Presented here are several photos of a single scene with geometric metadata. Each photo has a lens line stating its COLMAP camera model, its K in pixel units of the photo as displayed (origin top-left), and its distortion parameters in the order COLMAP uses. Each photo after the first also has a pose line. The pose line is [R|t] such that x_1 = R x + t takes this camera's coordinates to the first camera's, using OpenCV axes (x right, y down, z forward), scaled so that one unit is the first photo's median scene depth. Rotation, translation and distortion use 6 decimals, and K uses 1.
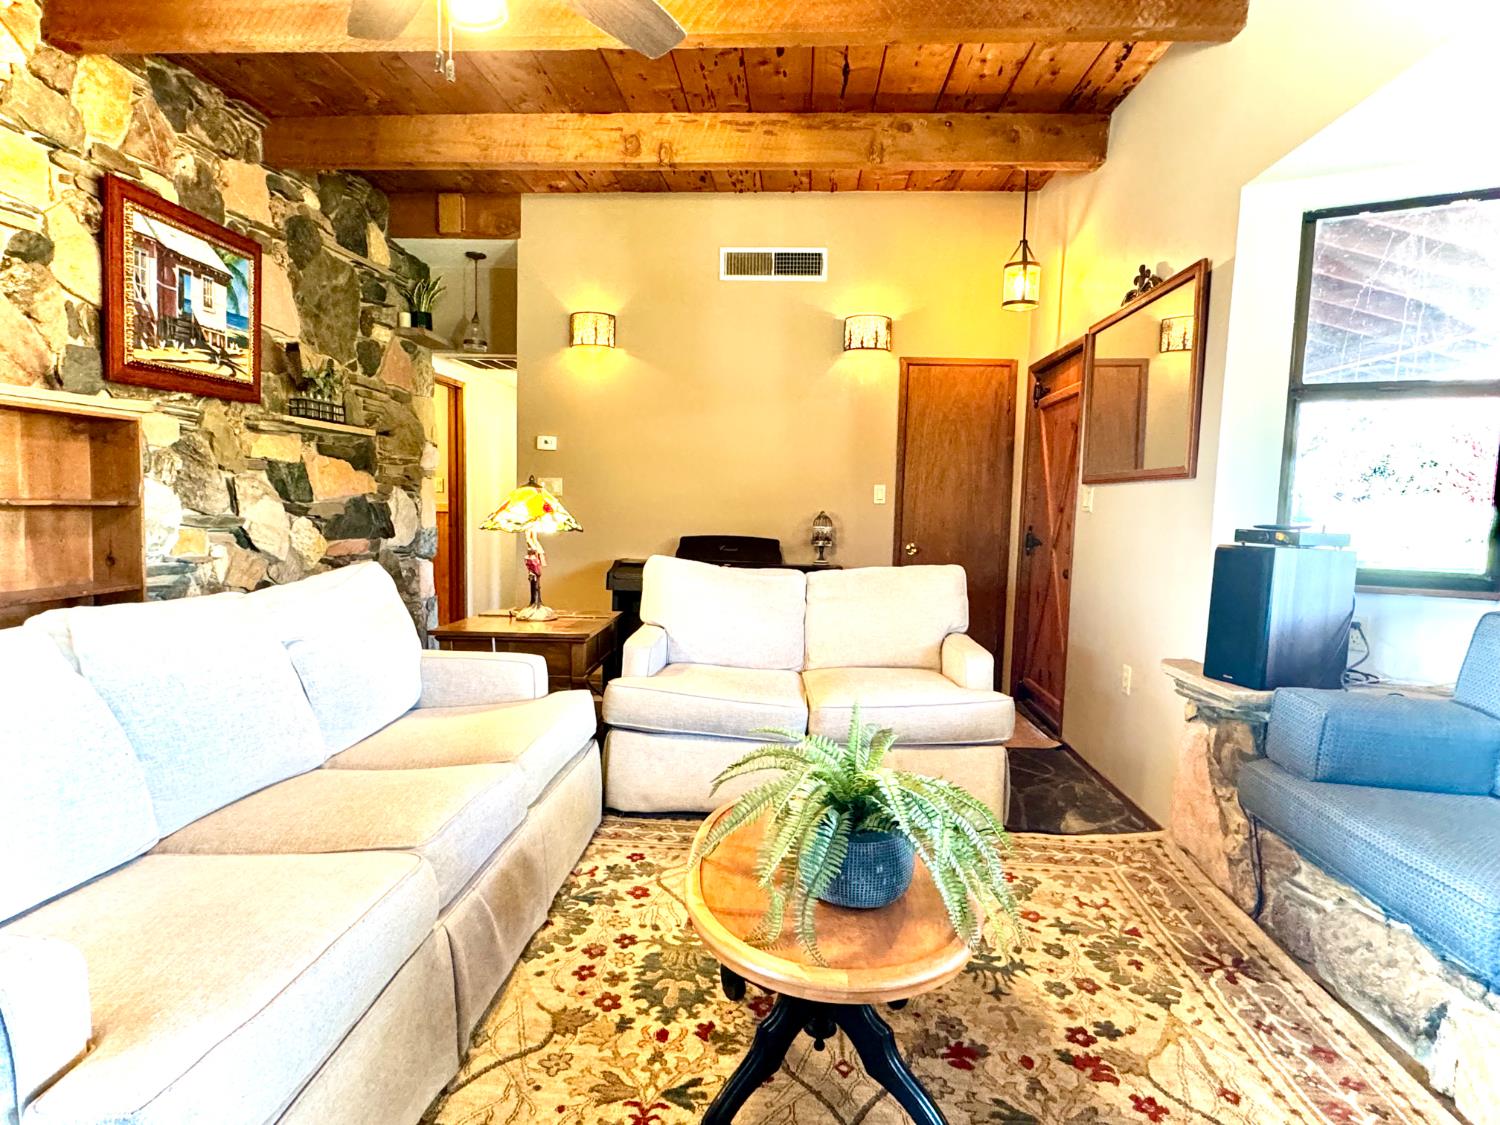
lens RADIAL K [[826.5, 0, 750.4], [0, 826.5, 566.2], [0, 0, 1]] dist [-0.005433, 0.001034]
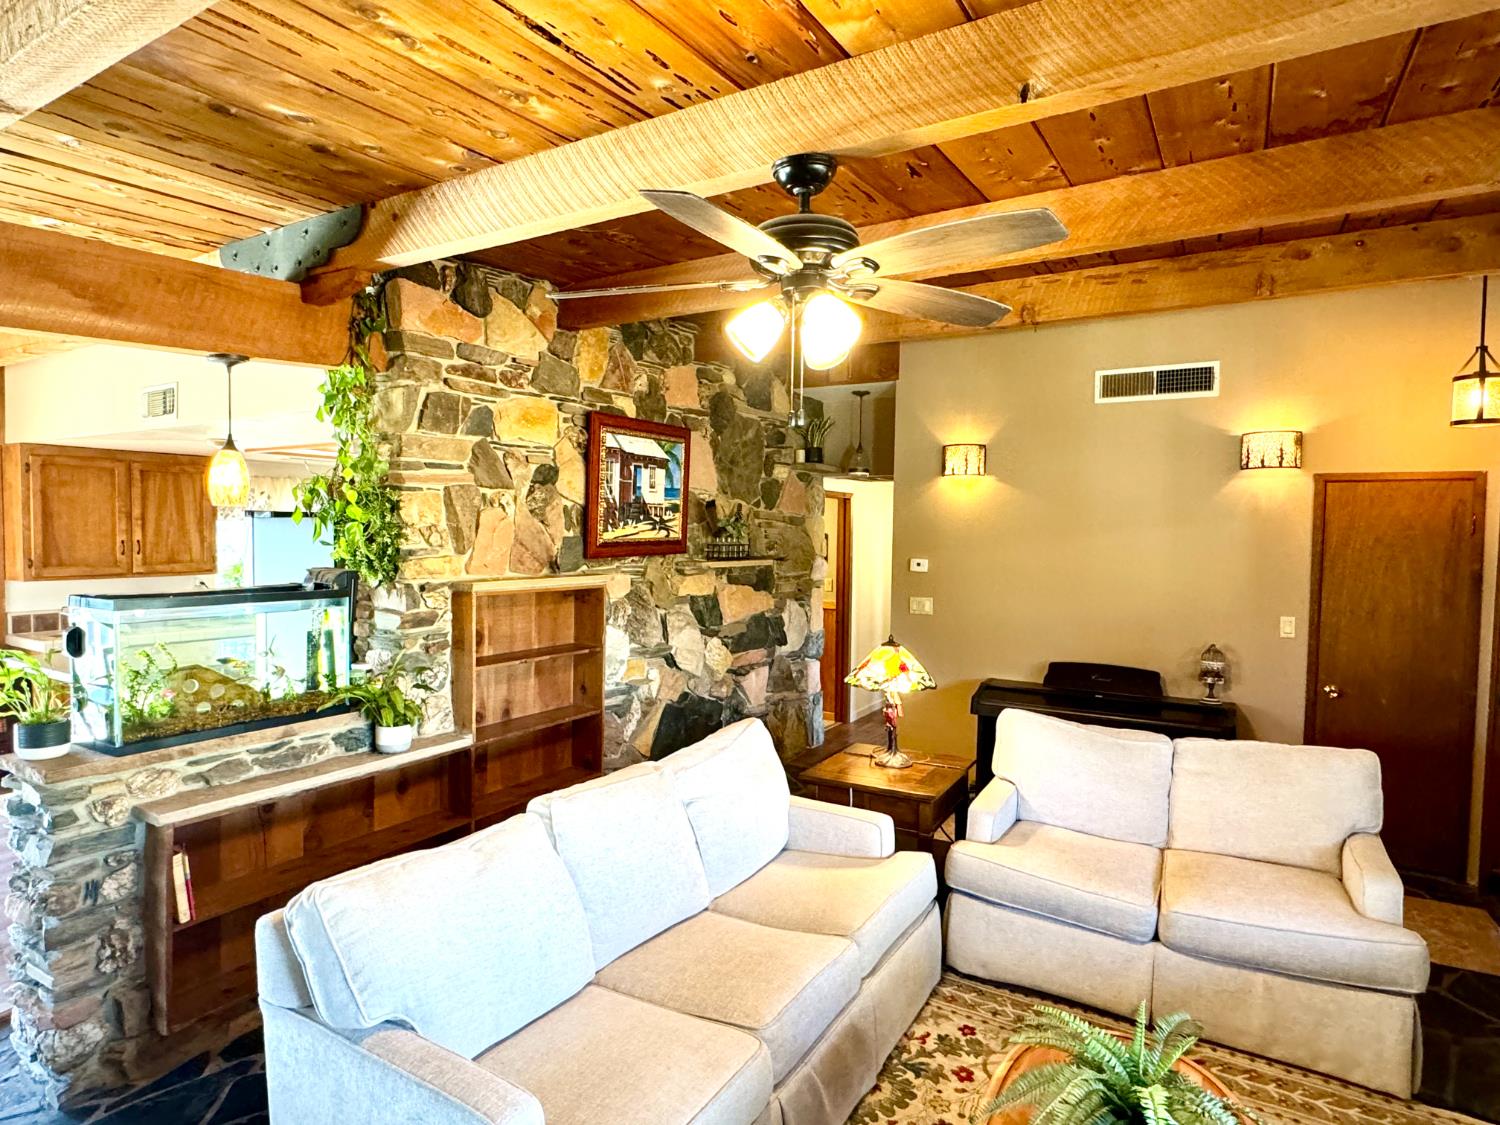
lens RADIAL K [[826.5, 0, 748.0], [0, 826.5, 567.6], [0, 0, 1]] dist [-0.005433, 0.001034]
pose [[0.889343, 0.008042, -0.457169, 0.064313], [-0.030839, 0.998624, -0.042425, -0.133155], [0.456199, 0.051828, 0.888367, -0.070641]]
